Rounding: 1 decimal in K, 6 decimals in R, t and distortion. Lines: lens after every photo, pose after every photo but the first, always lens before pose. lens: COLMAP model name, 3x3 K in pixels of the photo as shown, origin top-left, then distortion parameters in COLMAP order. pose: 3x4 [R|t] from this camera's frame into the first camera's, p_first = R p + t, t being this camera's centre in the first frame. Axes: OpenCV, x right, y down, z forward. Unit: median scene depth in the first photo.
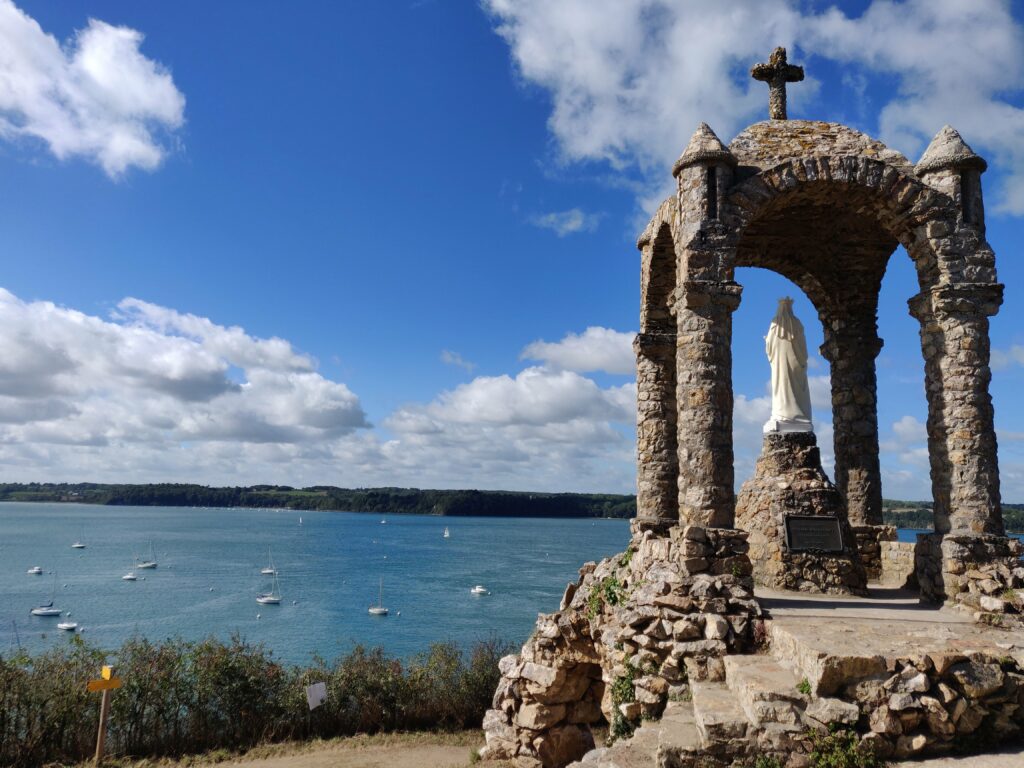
lens RADIAL K [[763.8, 0, 512.0], [0, 763.8, 384.0], [0, 0, 1]] dist [0.005632, 0.044150]
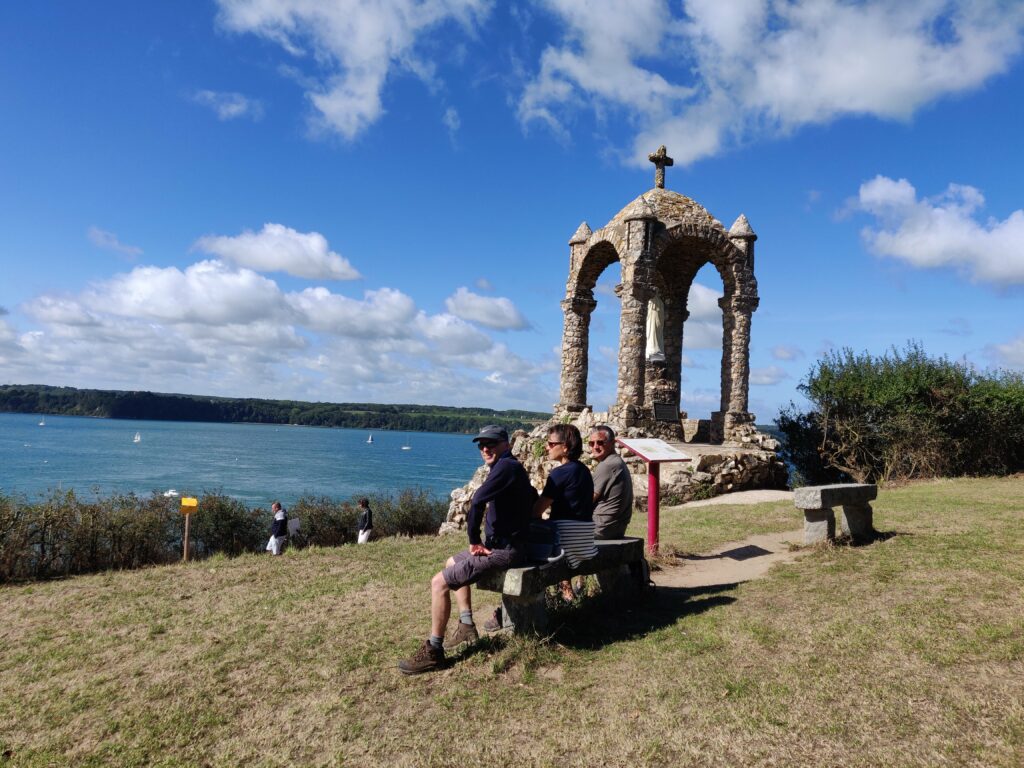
lens RADIAL K [[763.8, 0, 512.0], [0, 763.8, 384.0], [0, 0, 1]] dist [0.005632, 0.044150]
pose [[0.918474, 0.041628, 0.393285, -0.809899], [-0.087753, 0.991107, 0.100033, -0.042619], [-0.385623, -0.126389, 0.913959, -0.698486]]
